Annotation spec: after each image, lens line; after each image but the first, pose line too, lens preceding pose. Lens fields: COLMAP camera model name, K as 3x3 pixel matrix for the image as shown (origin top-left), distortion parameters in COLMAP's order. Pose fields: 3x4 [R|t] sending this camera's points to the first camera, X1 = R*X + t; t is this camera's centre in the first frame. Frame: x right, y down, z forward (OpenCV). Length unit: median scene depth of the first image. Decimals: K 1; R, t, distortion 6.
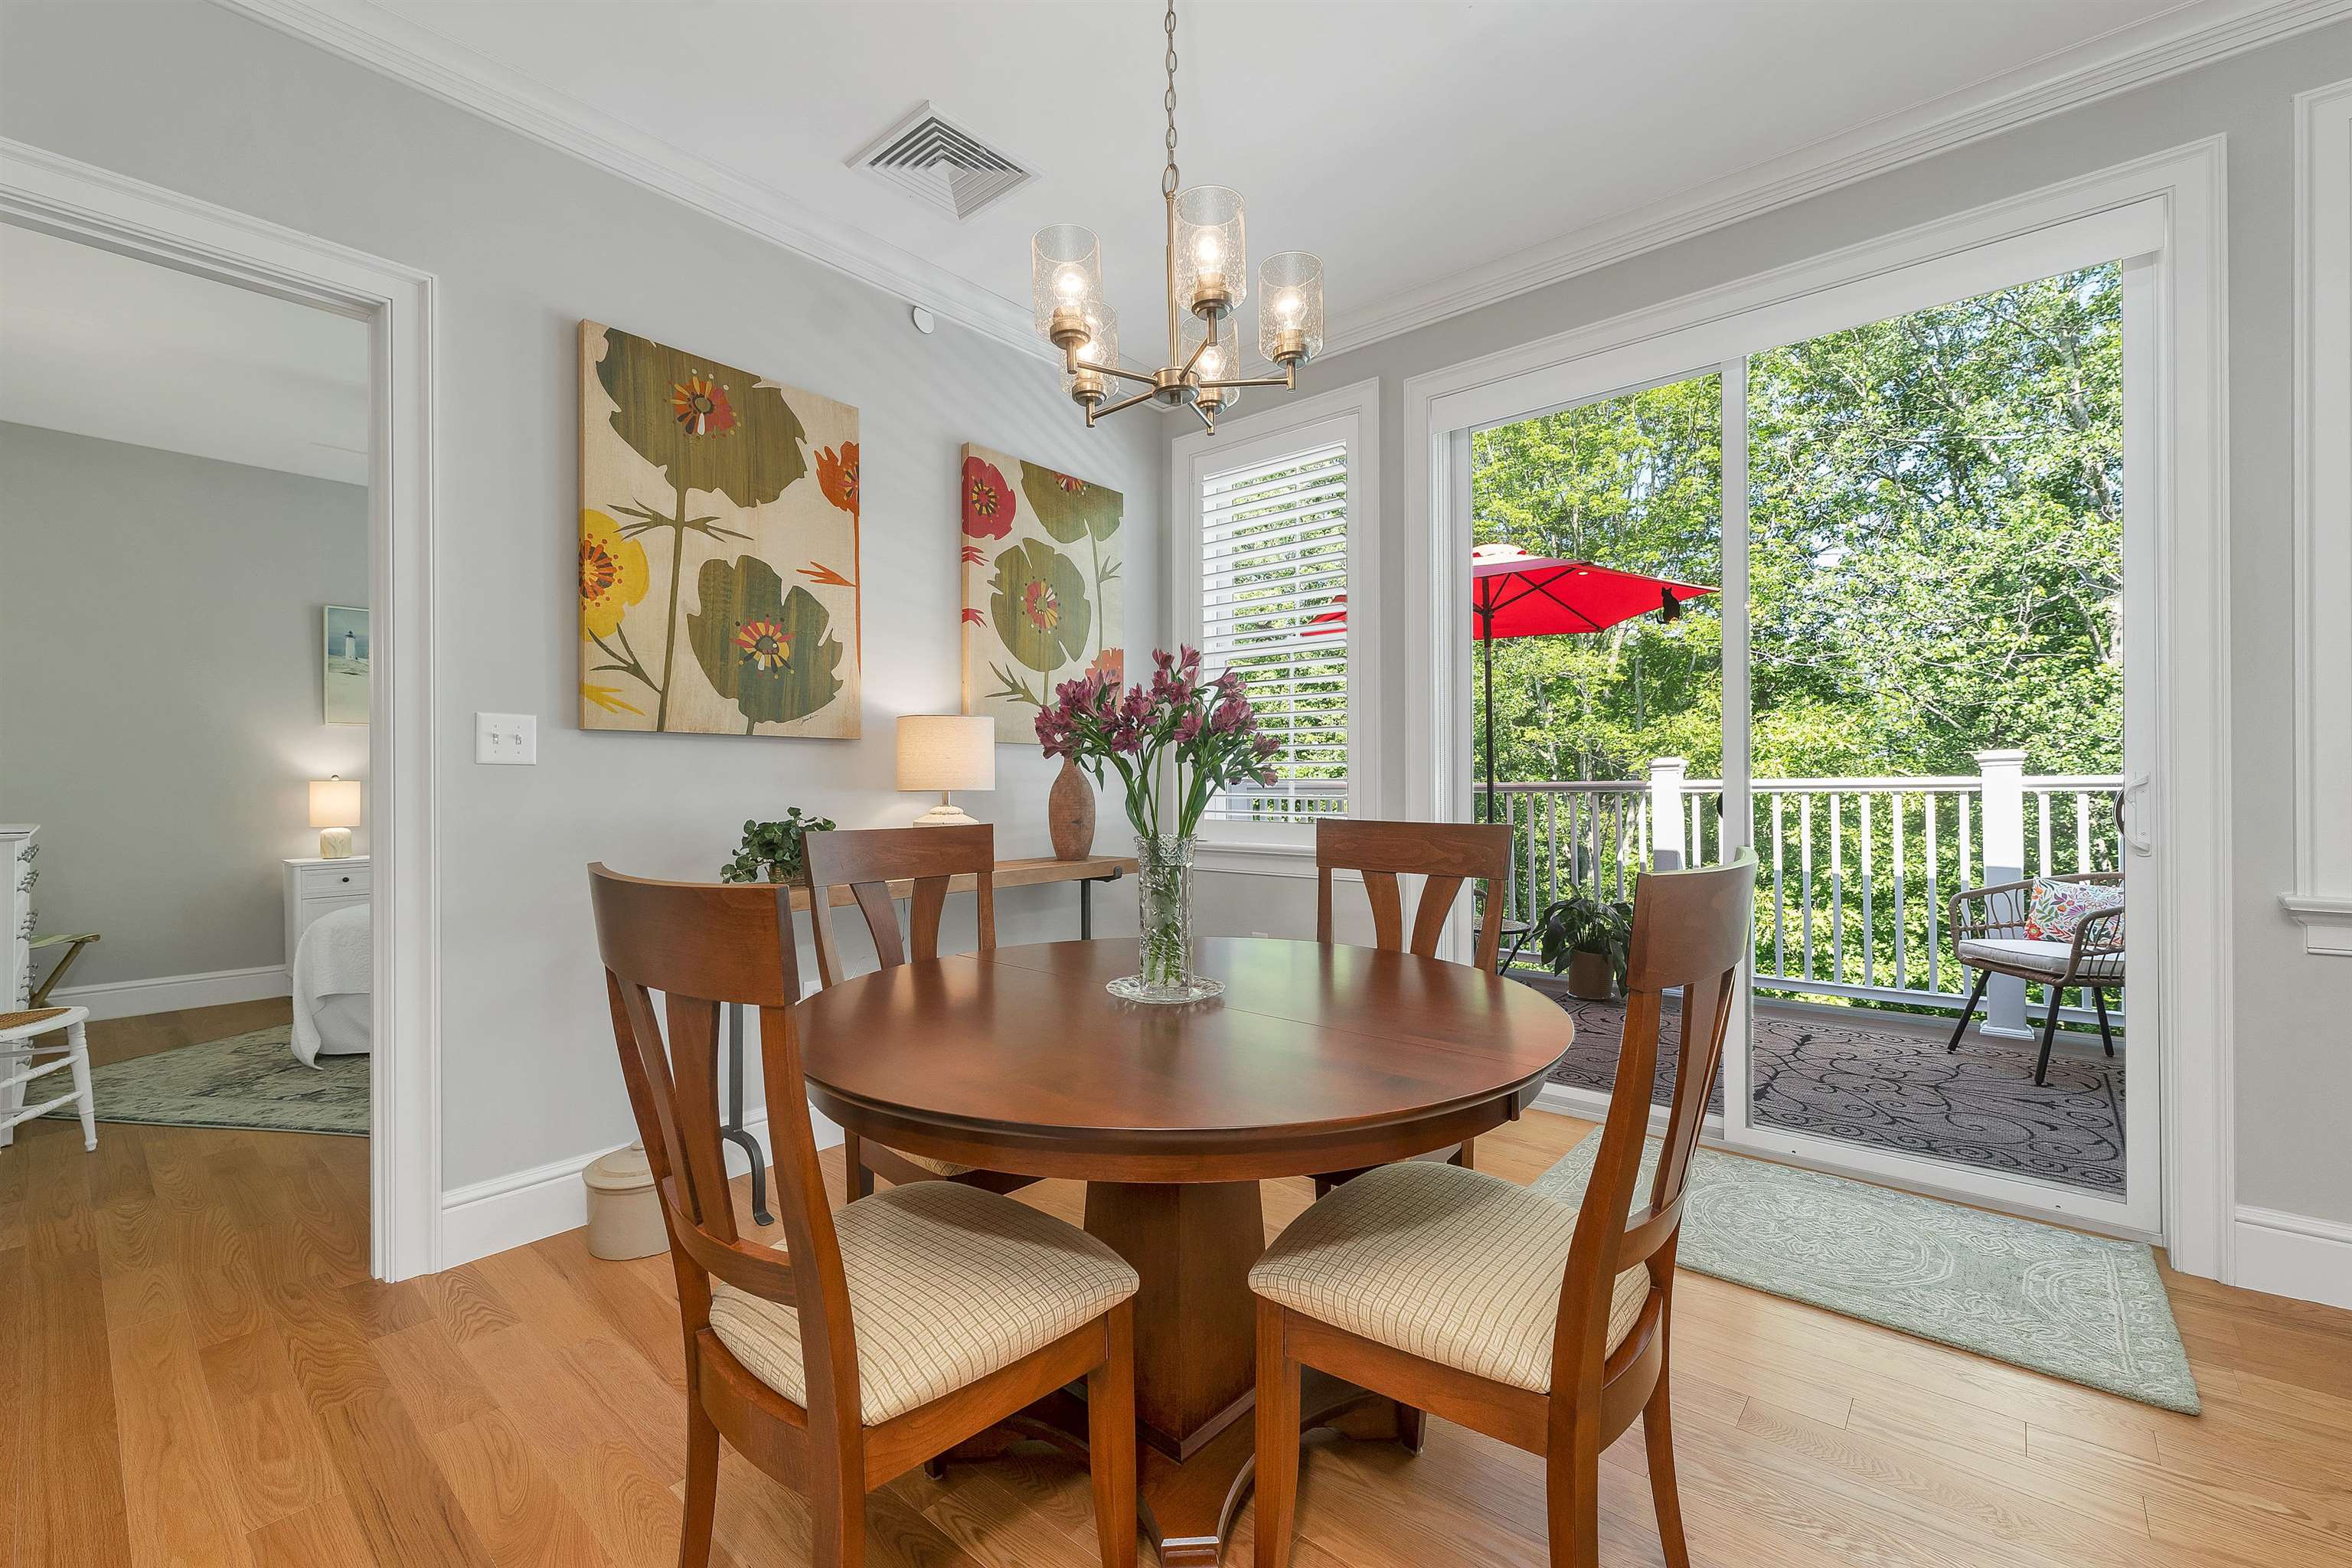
lens RADIAL K [[981.8, 0, 1176.0], [0, 981.8, 784.0], [0, 0, 1]] dist [0.001616, -0.000155]
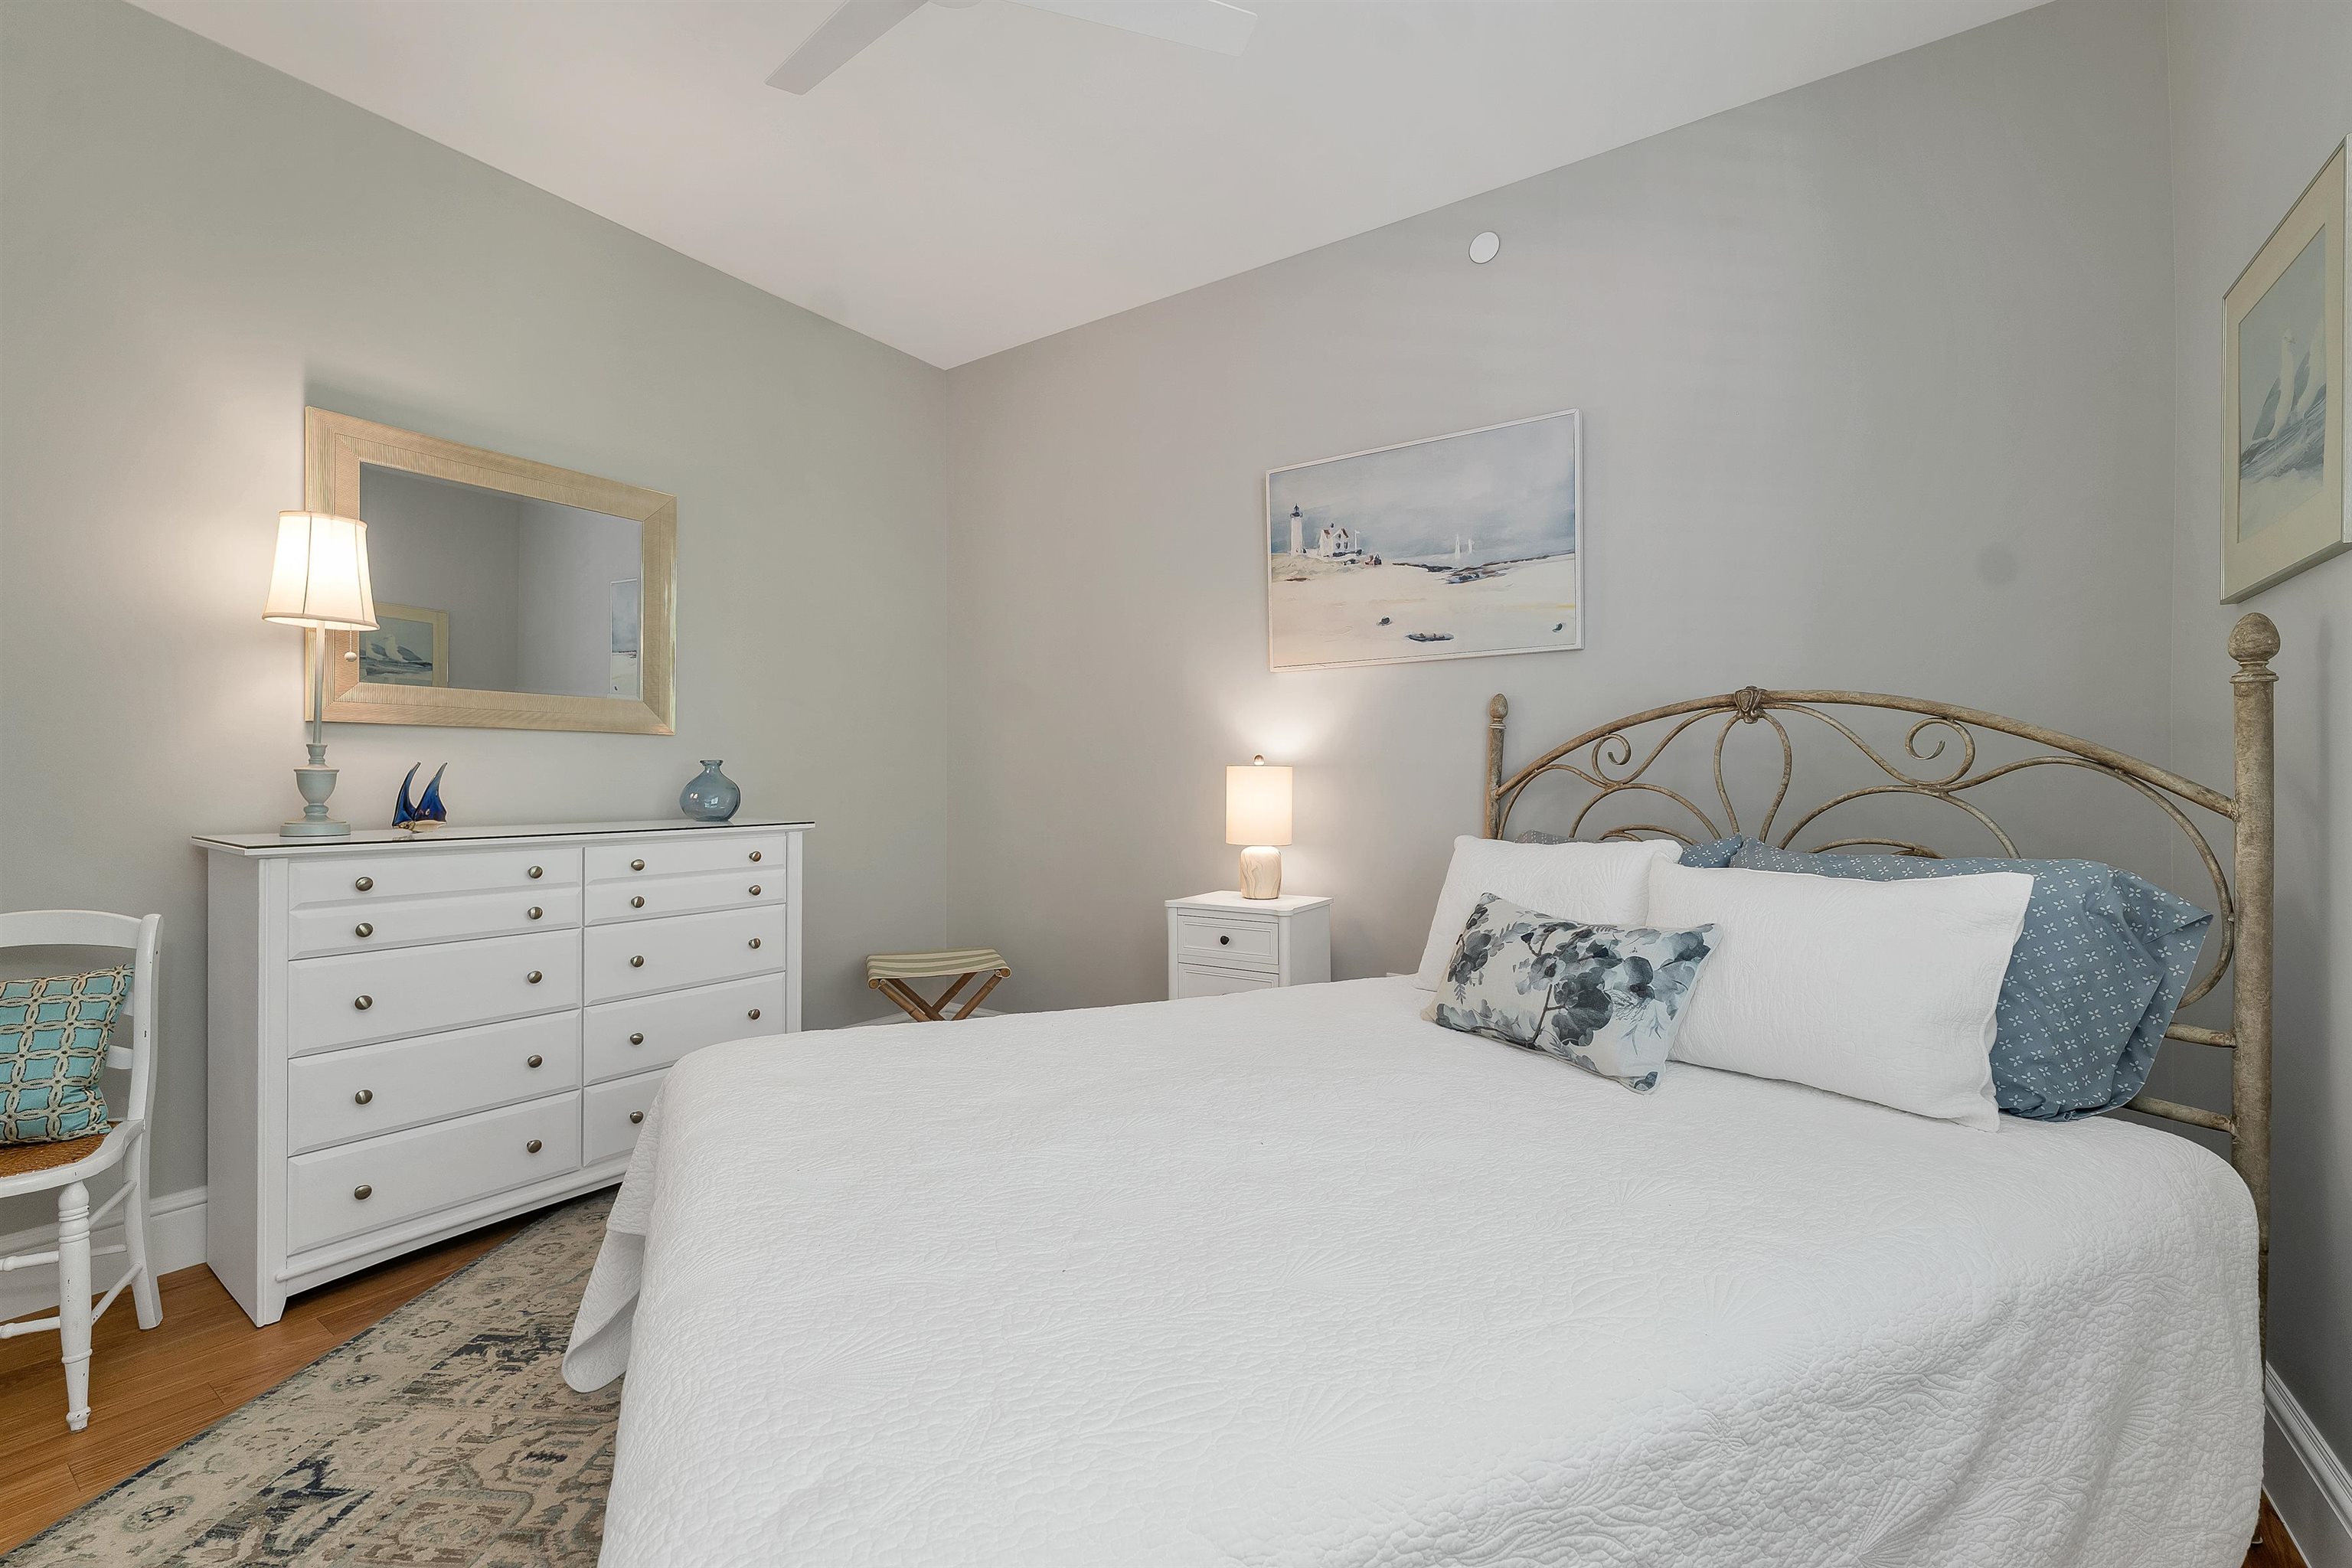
lens RADIAL K [[981.8, 0, 1176.0], [0, 981.8, 784.0], [0, 0, 1]] dist [0.001616, -0.000155]
pose [[0.101655, 0.017424, -0.994667, -0.276488], [-0.003210, 0.999847, 0.017187, -0.002193], [0.994815, 0.001446, 0.101695, 0.880163]]
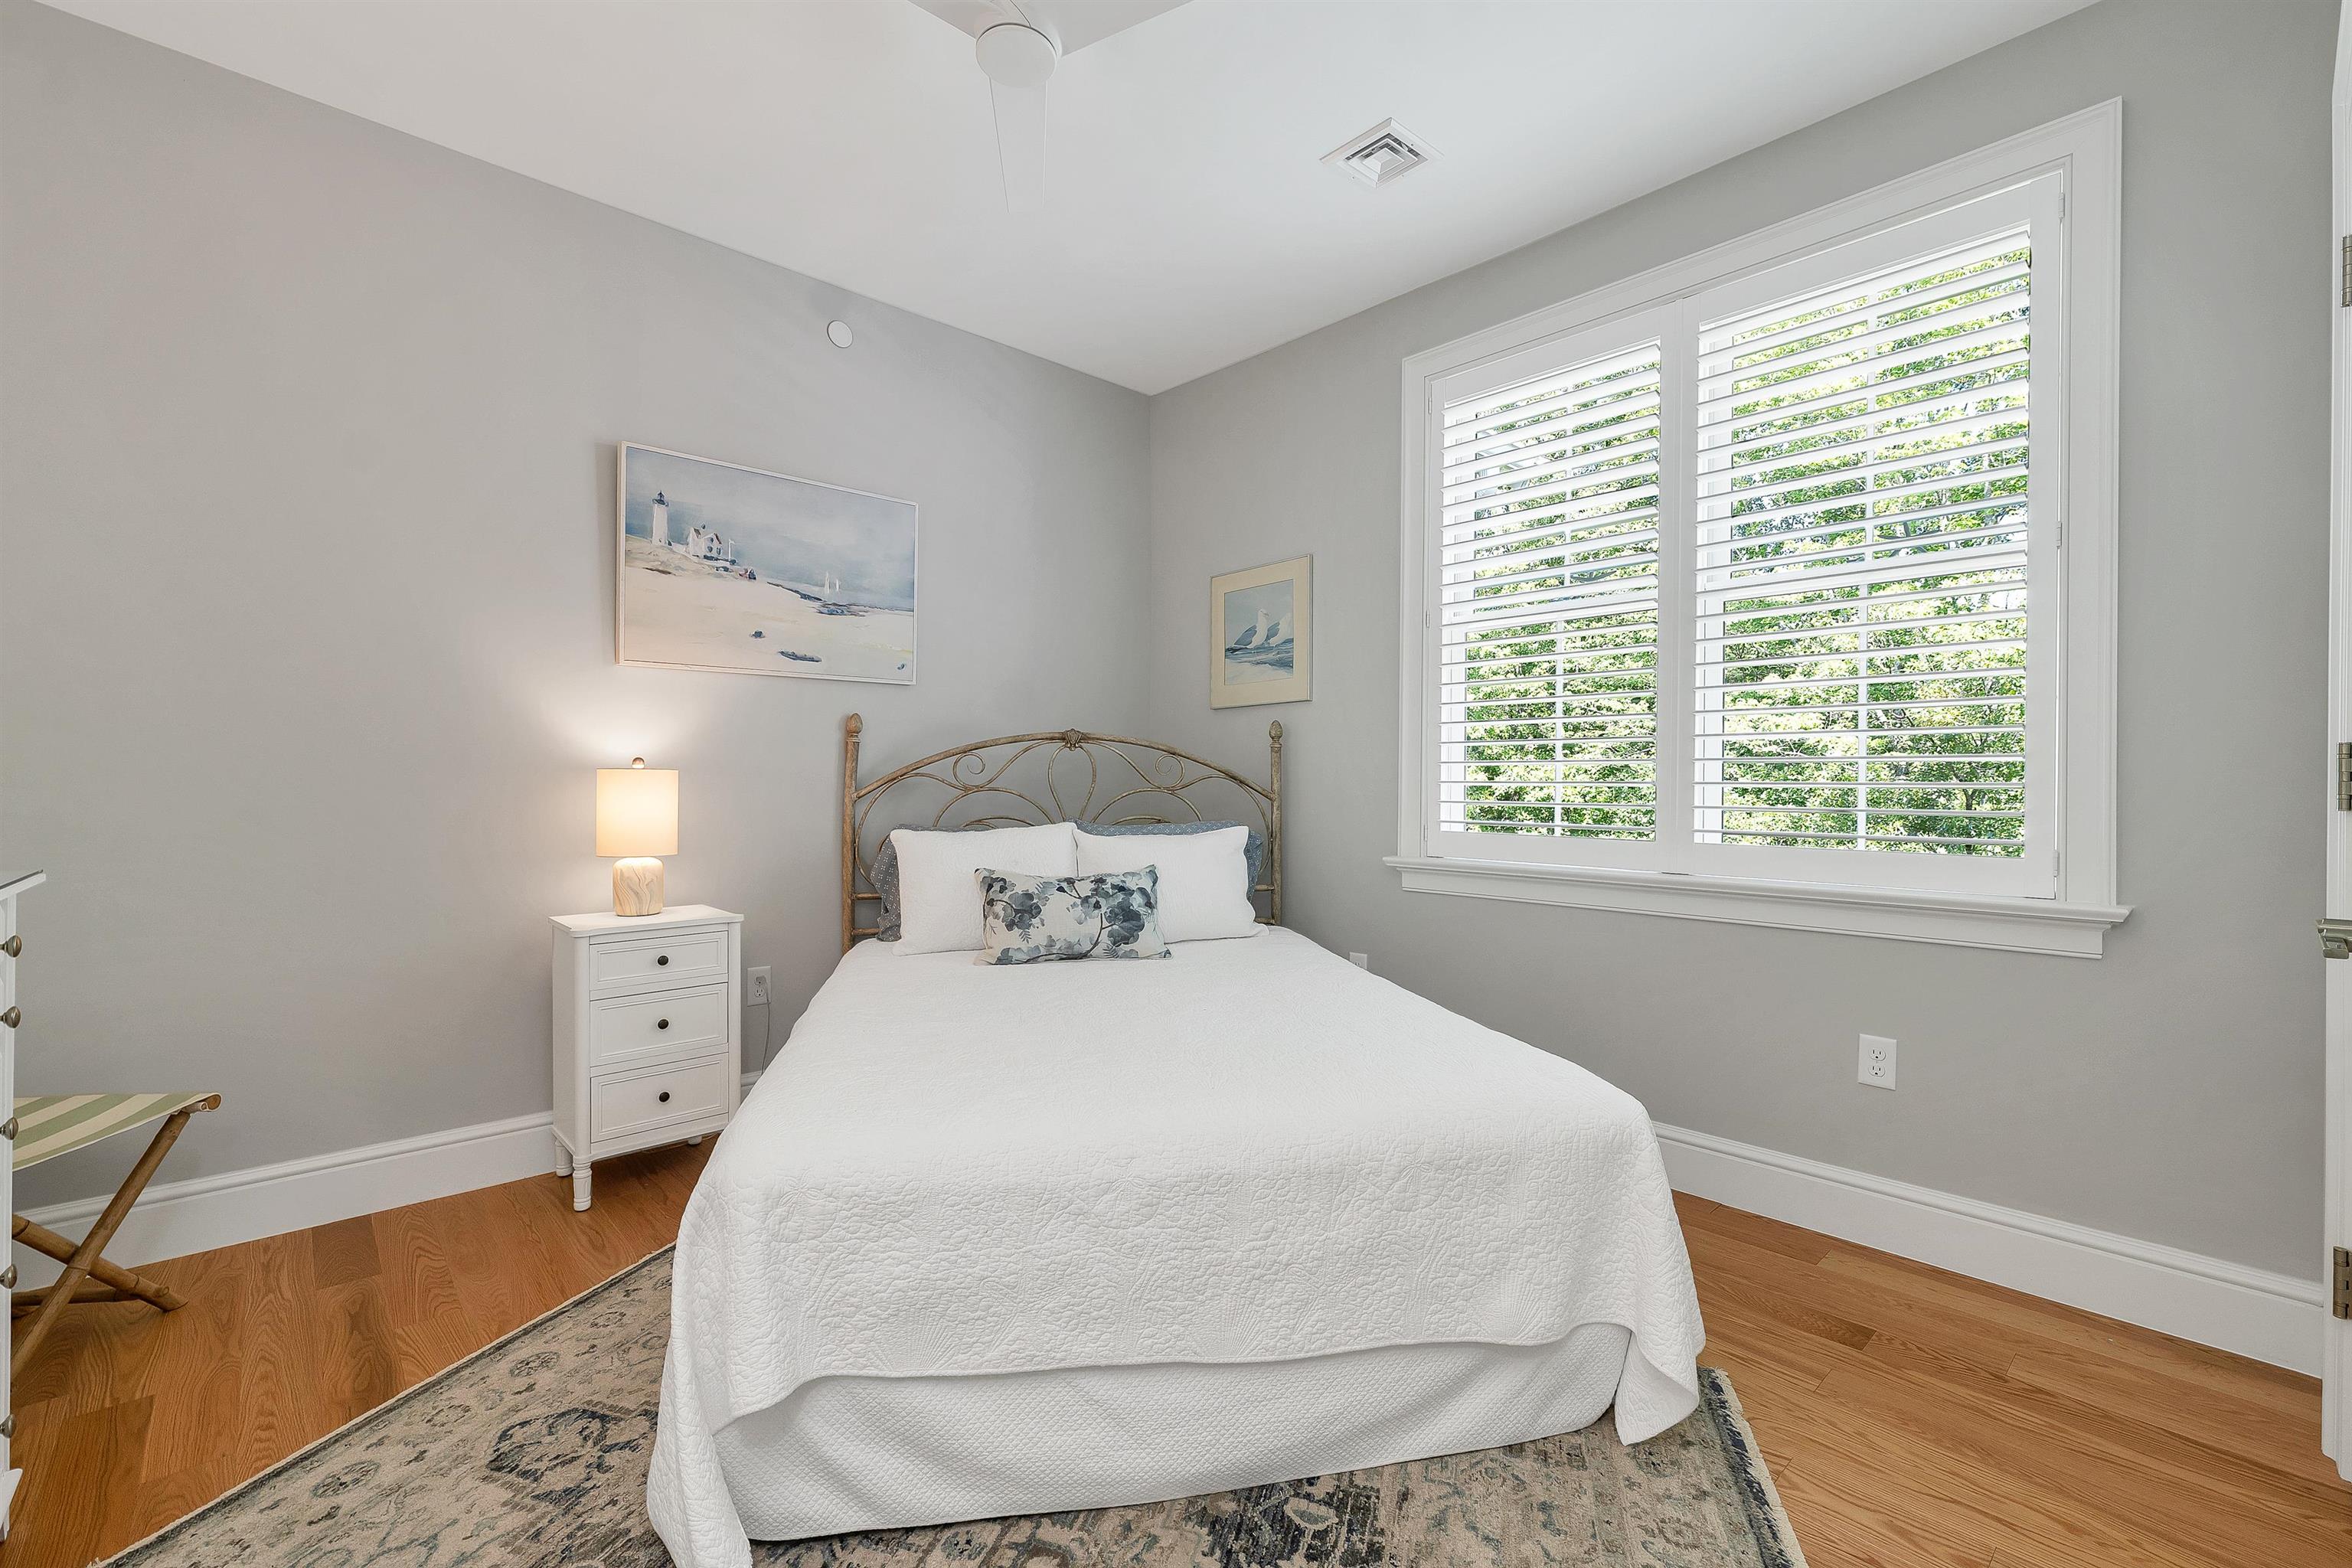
lens RADIAL K [[994.1, 0, 1165.2], [0, 994.1, 799.3], [0, 0, 1]] dist [0.001036, 0.000162]
pose [[0.990885, 0.016556, -0.133688, -0.495424], [-0.014497, 0.999761, 0.016364, 0.000081], [0.133927, -0.014277, 0.990888, 0.499193]]
